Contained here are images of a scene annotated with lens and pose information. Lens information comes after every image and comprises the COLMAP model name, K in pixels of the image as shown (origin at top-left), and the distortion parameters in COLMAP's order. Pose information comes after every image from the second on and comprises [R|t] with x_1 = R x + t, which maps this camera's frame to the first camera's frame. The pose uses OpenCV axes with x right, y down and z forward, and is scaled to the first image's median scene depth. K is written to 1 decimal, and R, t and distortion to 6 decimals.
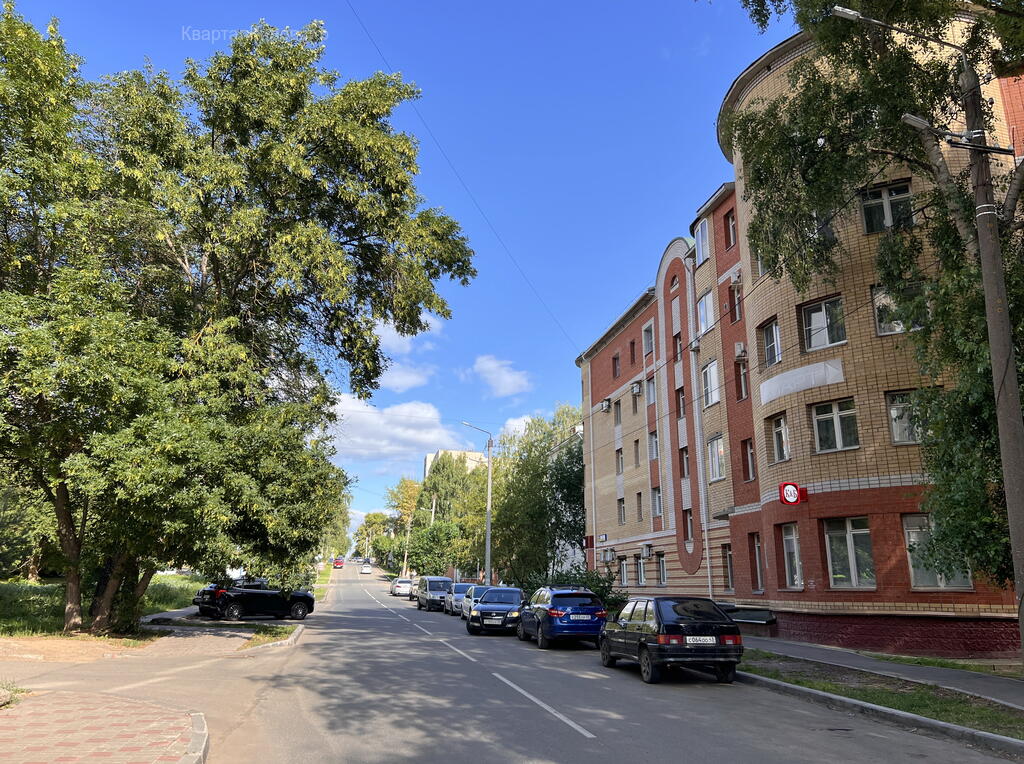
lens RADIAL K [[781.9, 0, 509.7], [0, 781.9, 375.9], [0, 0, 1]] dist [0.063813, -0.093405]
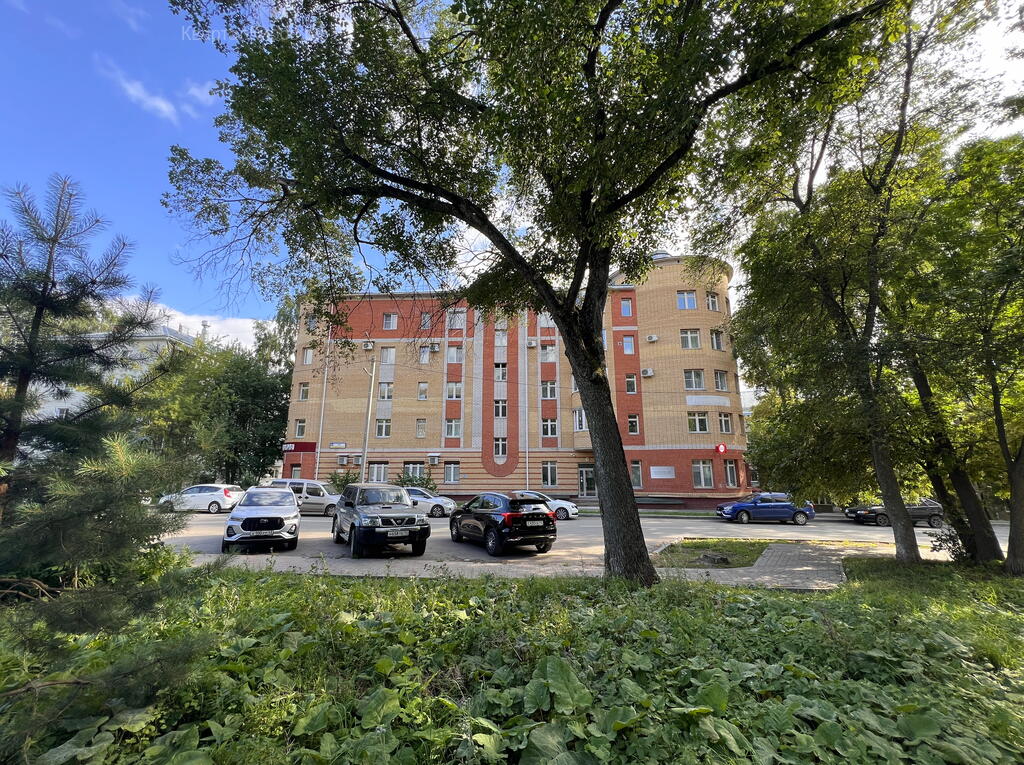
lens RADIAL K [[415.8, 0, 511.6], [0, 415.8, 383.8], [0, 0, 1]] dist [0.001821, -0.000001]
pose [[0.246836, 0.198619, 0.948484, -0.603245], [-0.254571, 0.957684, -0.134295, 0.172053], [-0.935022, -0.208308, 0.286953, 0.749510]]
